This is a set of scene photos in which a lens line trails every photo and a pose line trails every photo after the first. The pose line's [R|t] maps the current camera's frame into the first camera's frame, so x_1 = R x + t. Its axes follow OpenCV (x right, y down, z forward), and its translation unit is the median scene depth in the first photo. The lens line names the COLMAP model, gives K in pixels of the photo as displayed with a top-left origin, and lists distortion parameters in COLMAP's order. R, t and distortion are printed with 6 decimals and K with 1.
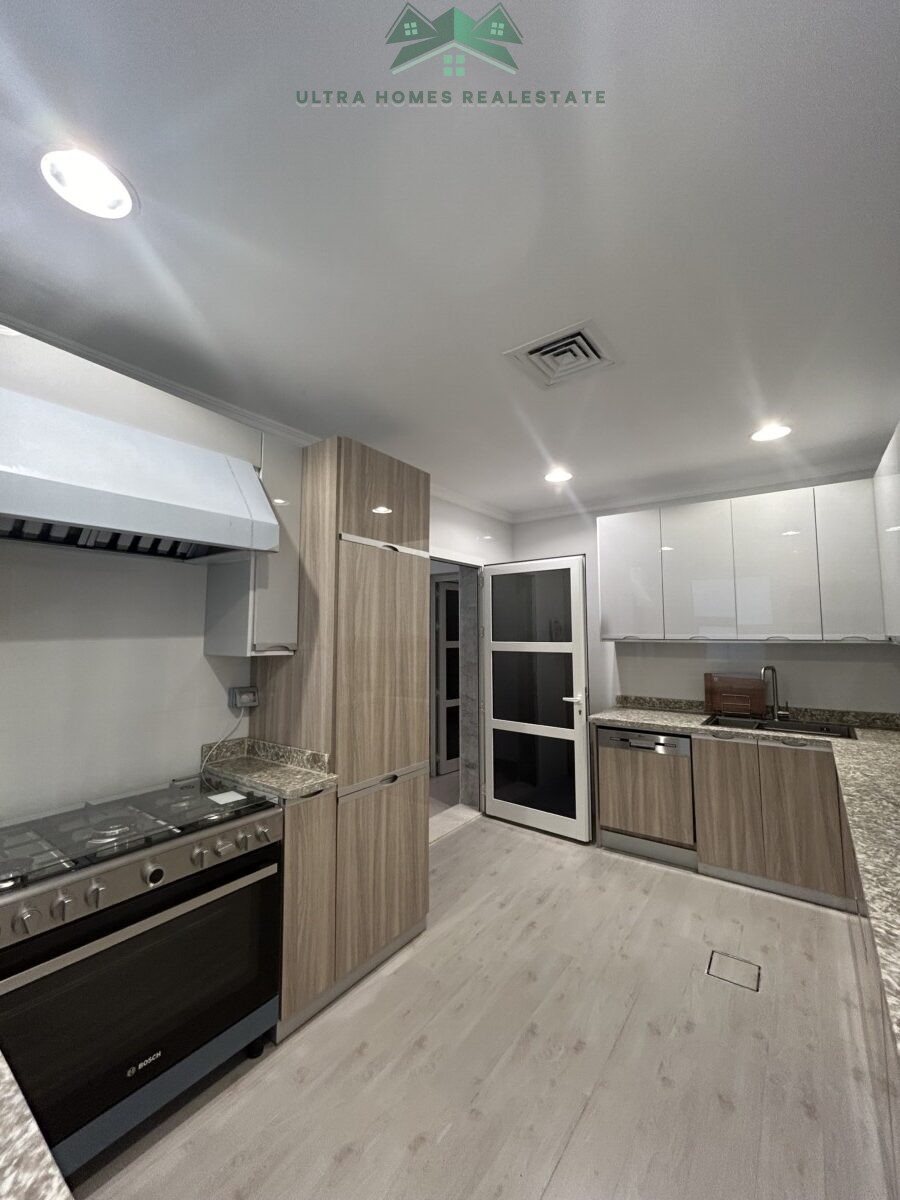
lens RADIAL K [[487.1, 0, 450.7], [0, 487.1, 598.8], [0, 0, 1]] dist [-0.004371, 0.000473]
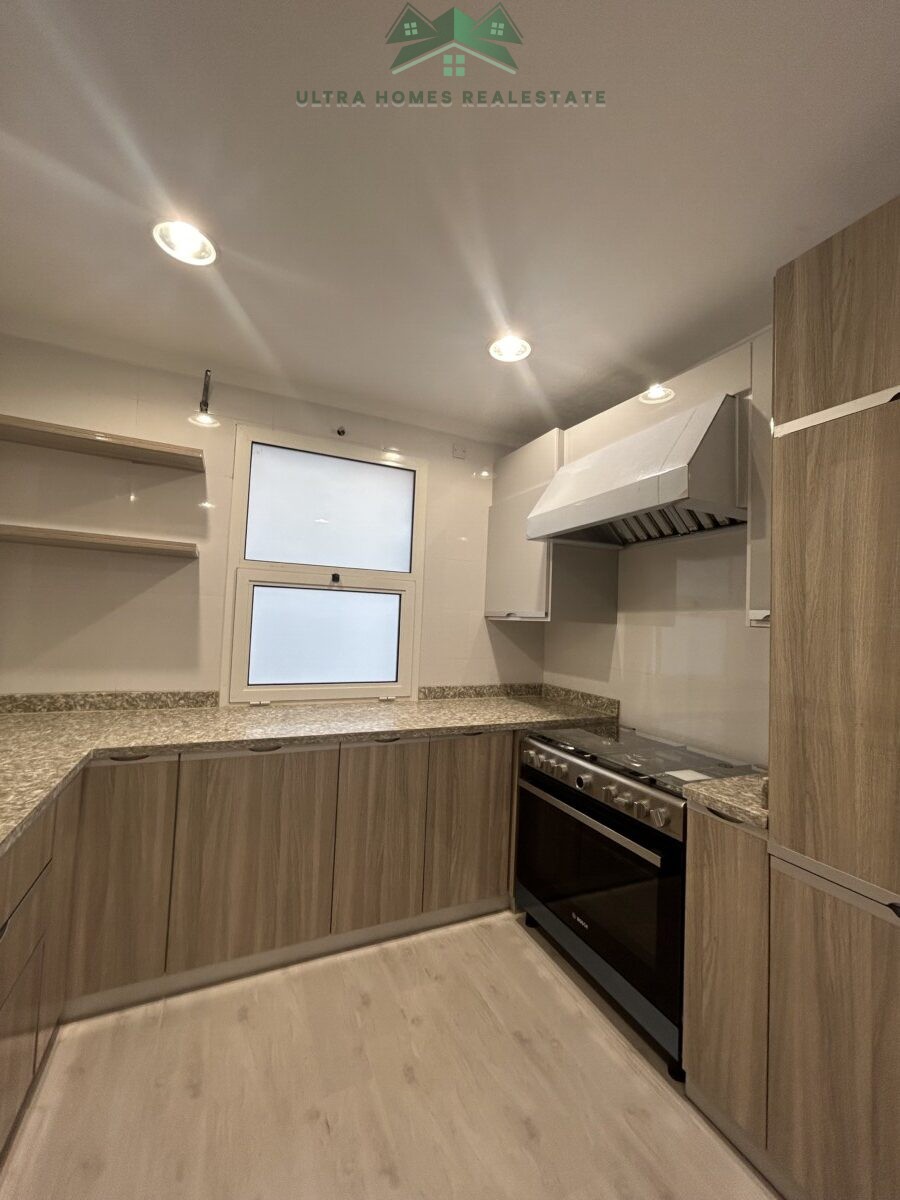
lens RADIAL K [[487.1, 0, 450.6], [0, 487.1, 595.0], [0, 0, 1]] dist [-0.004371, 0.000473]
pose [[-0.473356, -0.060775, -0.878772, 0.600205], [0.023399, 0.996398, -0.081514, 0.138468], [0.880560, -0.059147, -0.470229, 1.089452]]
